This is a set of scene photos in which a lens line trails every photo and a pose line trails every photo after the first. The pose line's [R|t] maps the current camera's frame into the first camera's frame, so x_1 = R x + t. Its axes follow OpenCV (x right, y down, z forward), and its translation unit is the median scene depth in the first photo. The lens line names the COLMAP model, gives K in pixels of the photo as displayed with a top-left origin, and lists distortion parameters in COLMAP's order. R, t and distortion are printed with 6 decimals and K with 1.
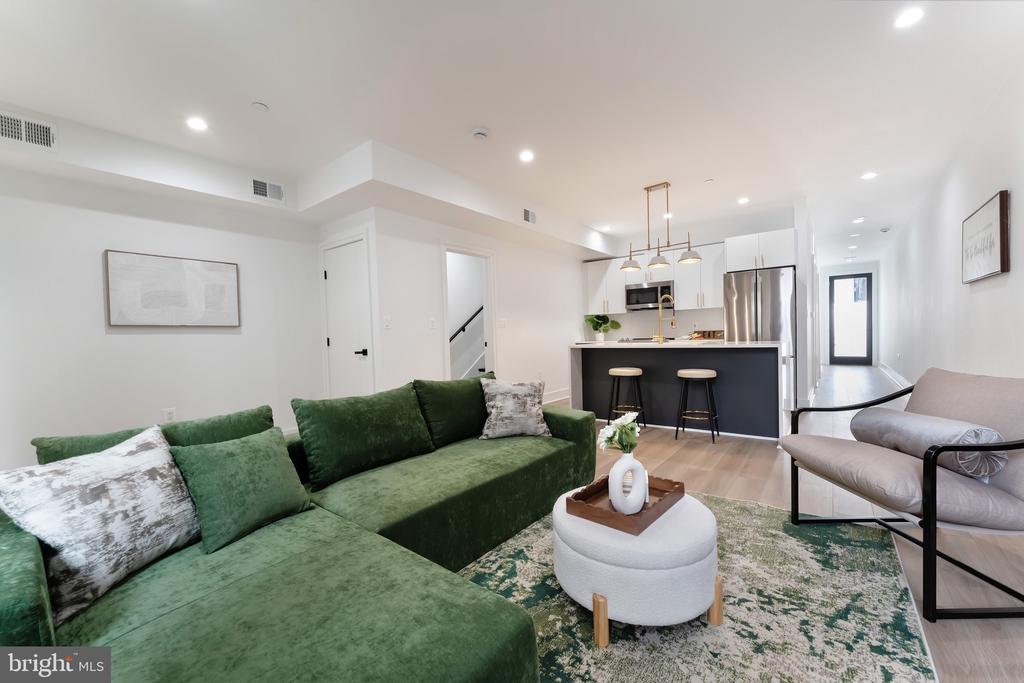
lens RADIAL K [[417.8, 0, 511.0], [0, 417.8, 346.0], [0, 0, 1]] dist [0.000585, -0.000841]
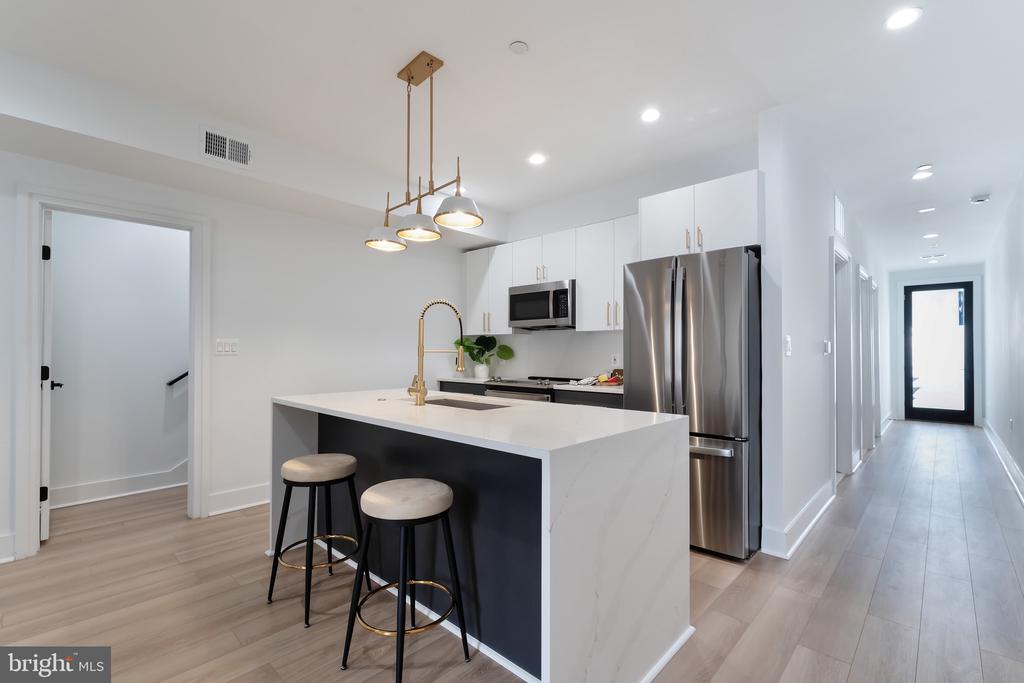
lens RADIAL K [[458.5, 0, 510.6], [0, 458.5, 343.0], [0, 0, 1]] dist [-0.000648, -0.000149]
pose [[0.994534, 0.027646, -0.100687, 0.324035], [-0.032328, 0.998456, -0.045165, -0.034055], [0.099283, 0.048173, 0.993892, 0.324845]]
